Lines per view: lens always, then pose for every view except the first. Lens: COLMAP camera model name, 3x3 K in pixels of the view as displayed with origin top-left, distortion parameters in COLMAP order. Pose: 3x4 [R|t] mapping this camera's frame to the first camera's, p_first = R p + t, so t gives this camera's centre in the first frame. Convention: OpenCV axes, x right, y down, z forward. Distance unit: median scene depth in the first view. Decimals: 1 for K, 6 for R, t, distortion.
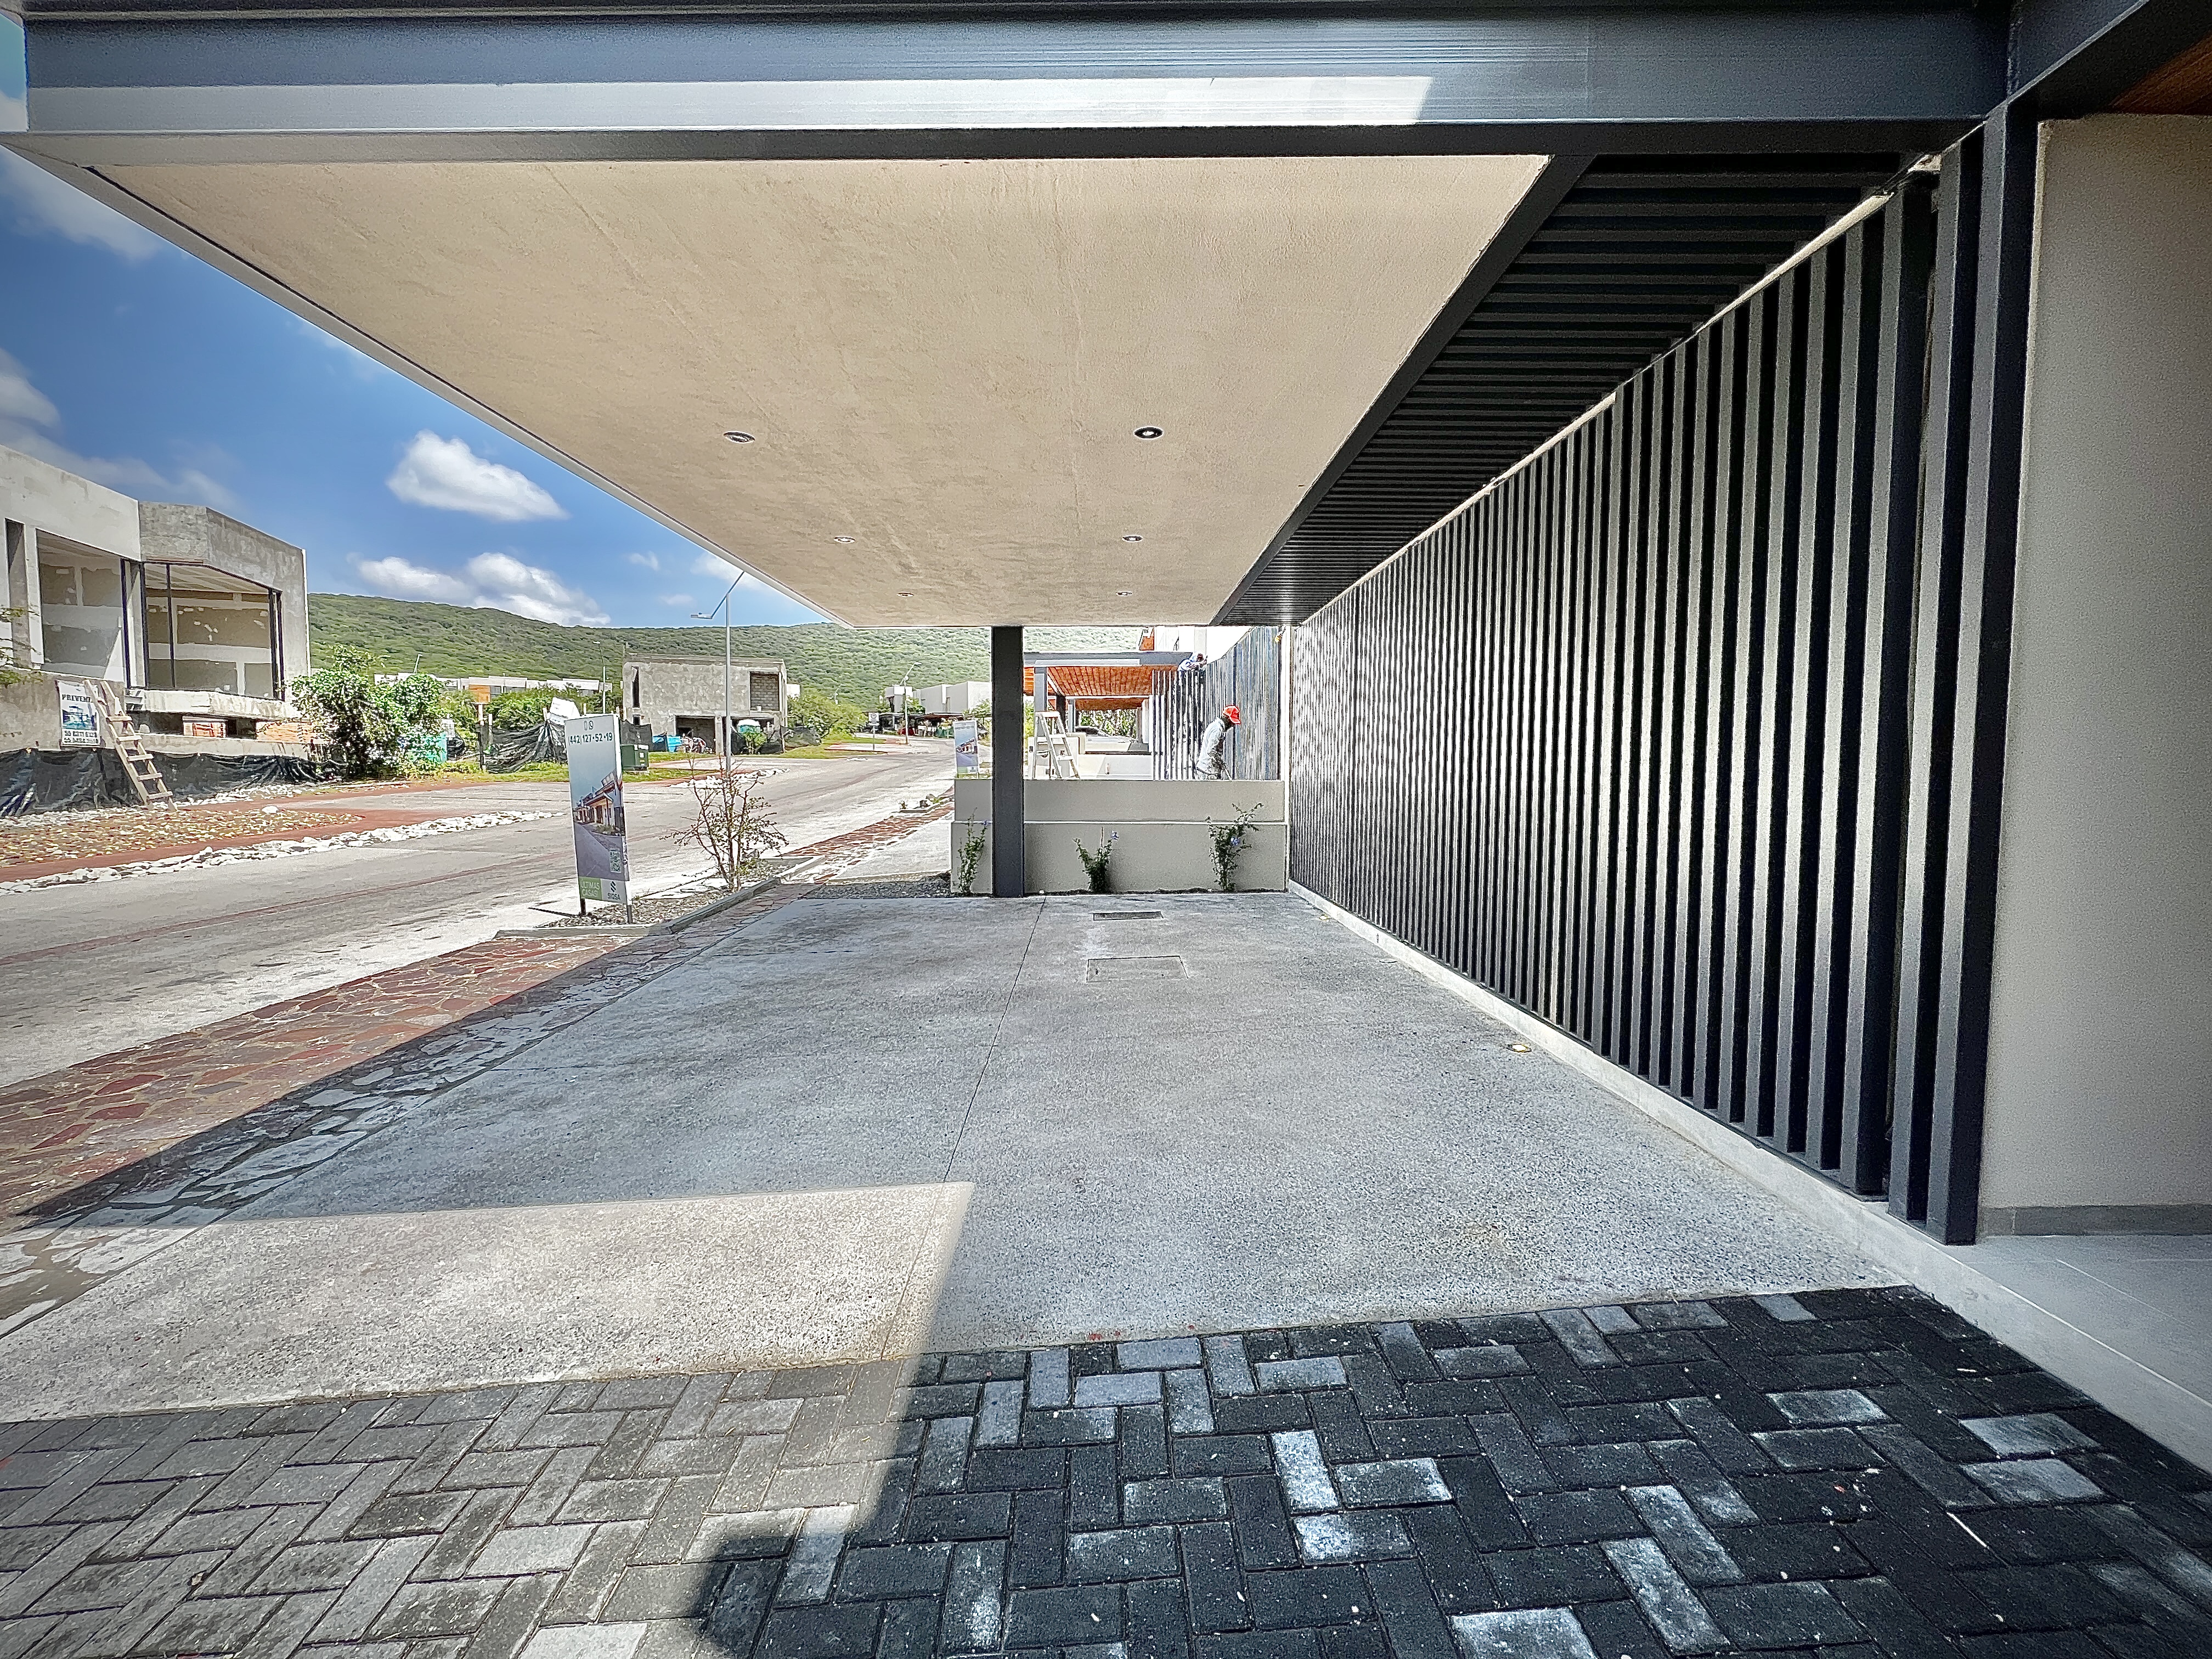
lens RADIAL K [[882.9, 0, 1097.6], [0, 882.9, 821.7], [0, 0, 1]] dist [-0.002999, 0.001190]
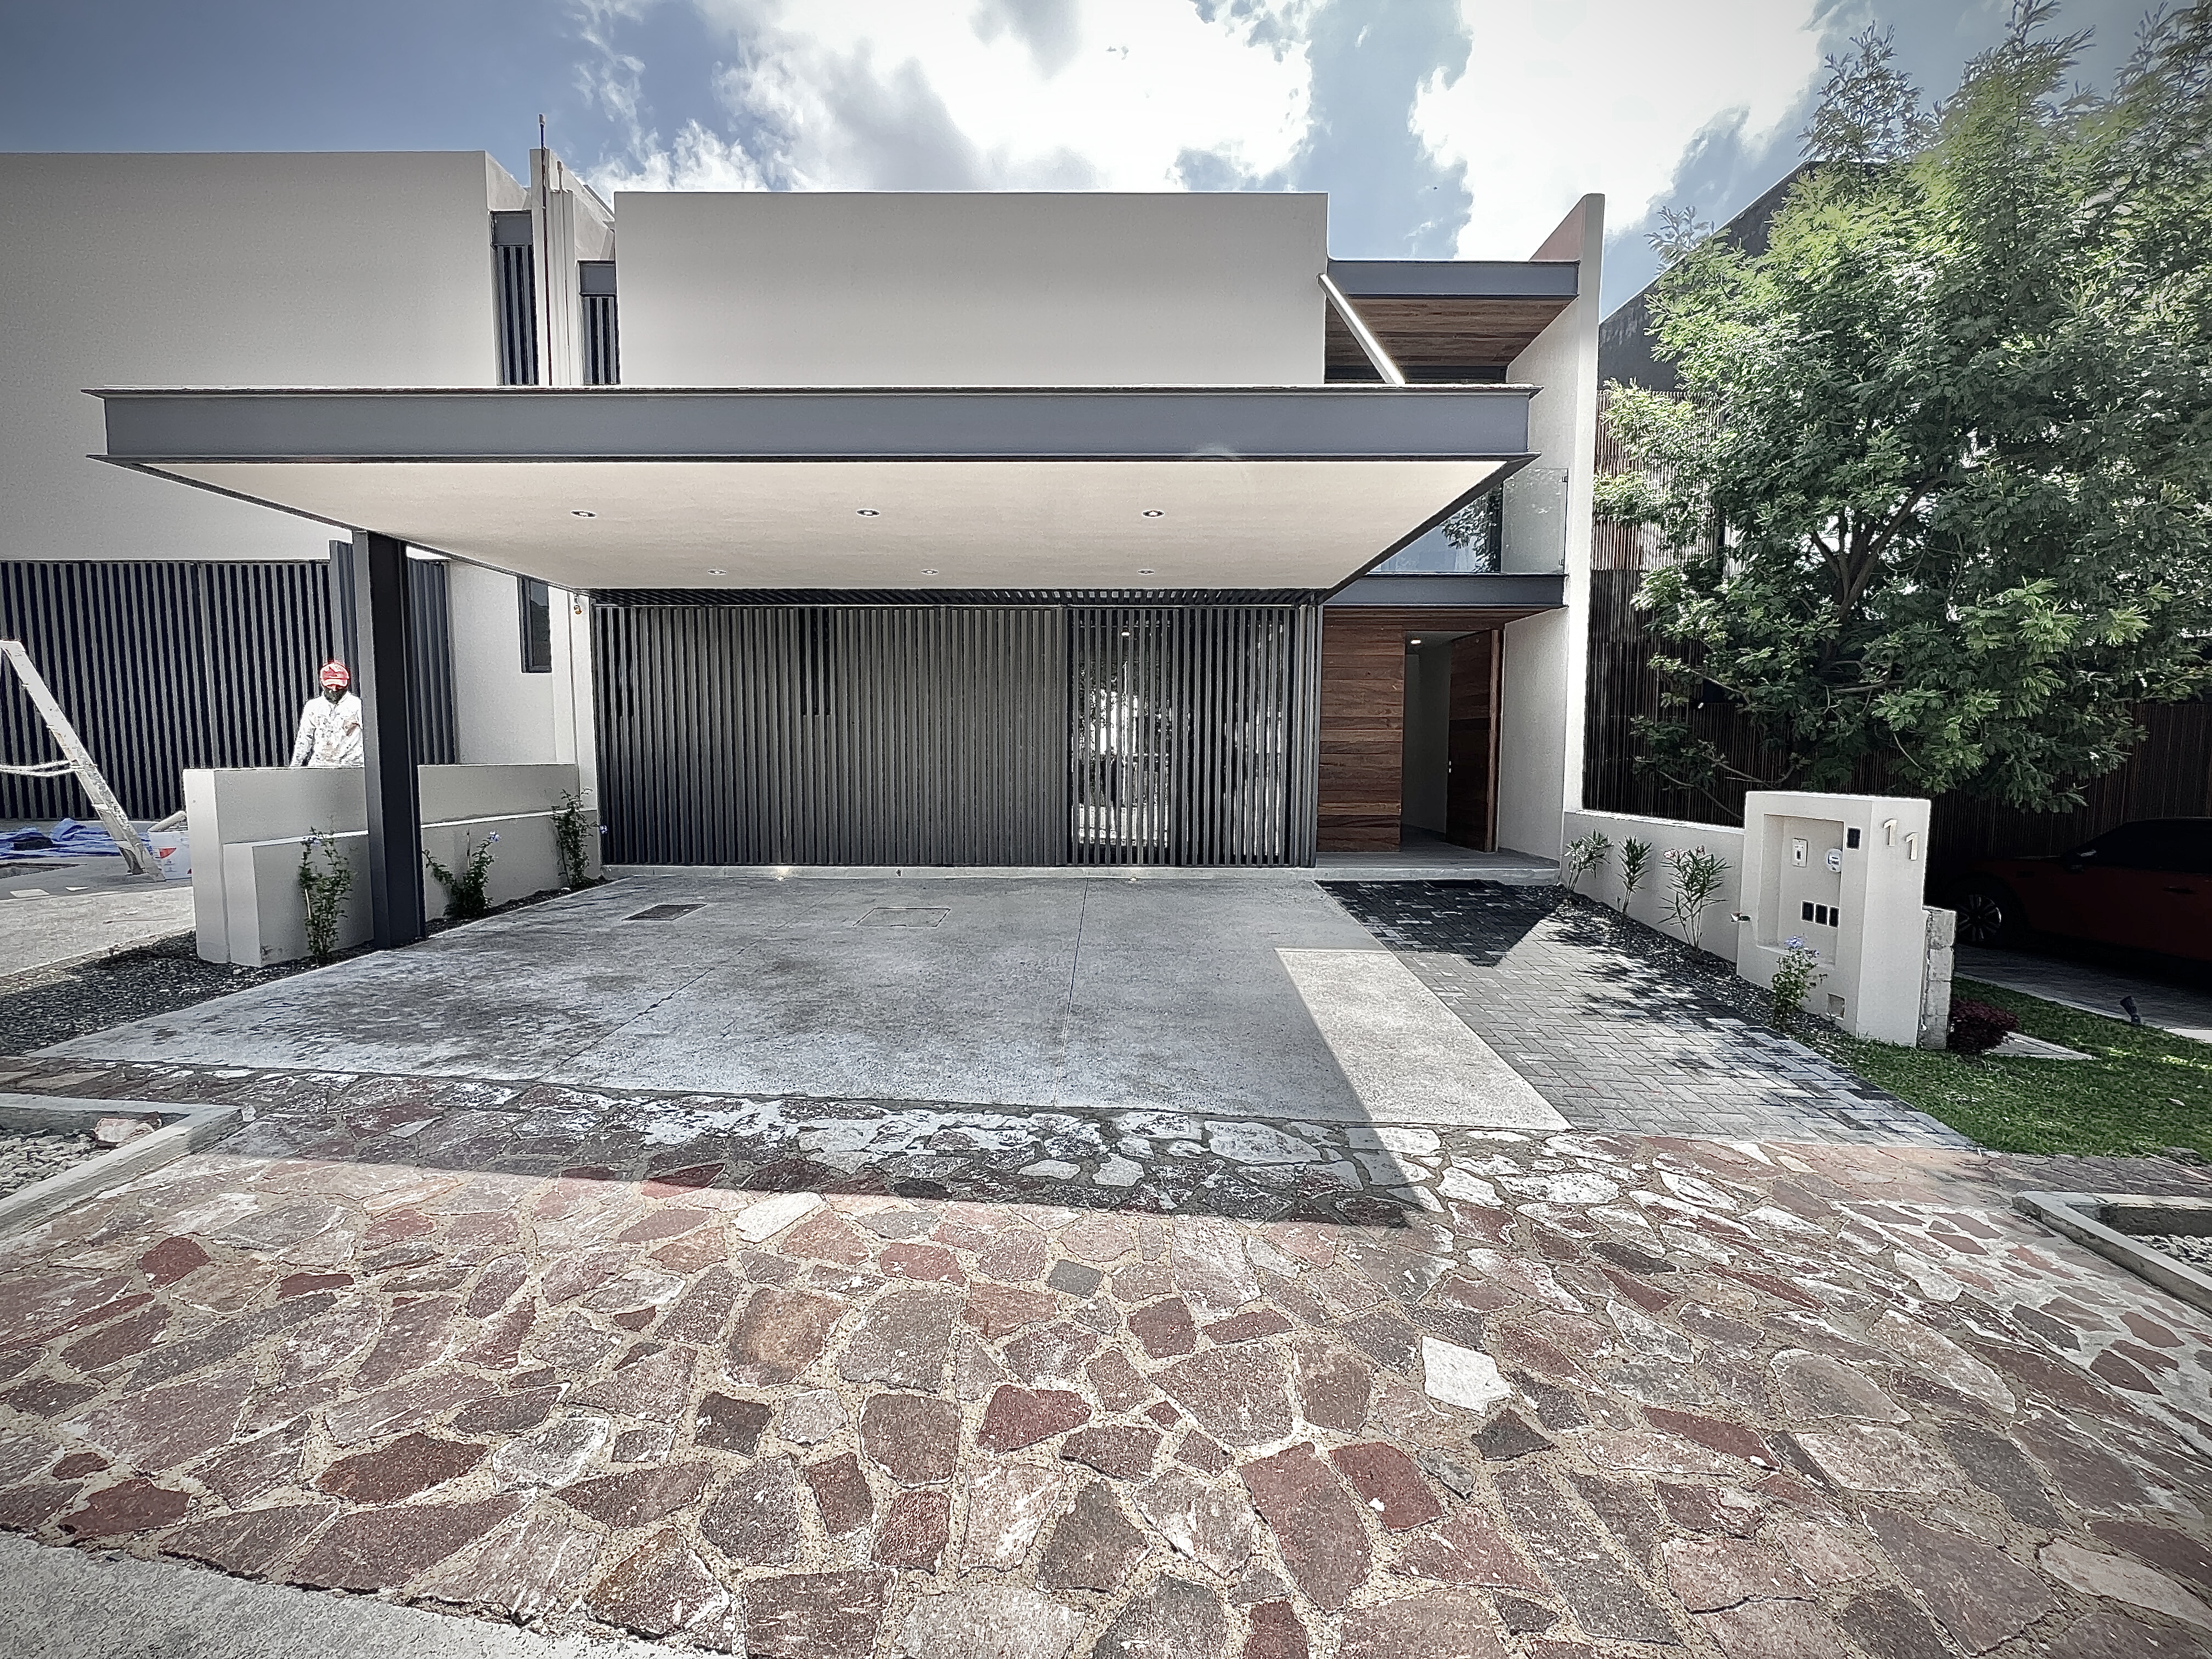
lens RADIAL K [[882.9, 0, 1105.8], [0, 882.9, 826.4], [0, 0, 1]] dist [-0.002999, 0.001190]
pose [[-0.005485, -0.080752, 0.996719, -1.674503], [0.052059, 0.995359, 0.080929, -0.064987], [-0.998629, 0.052332, -0.001256, 1.018731]]
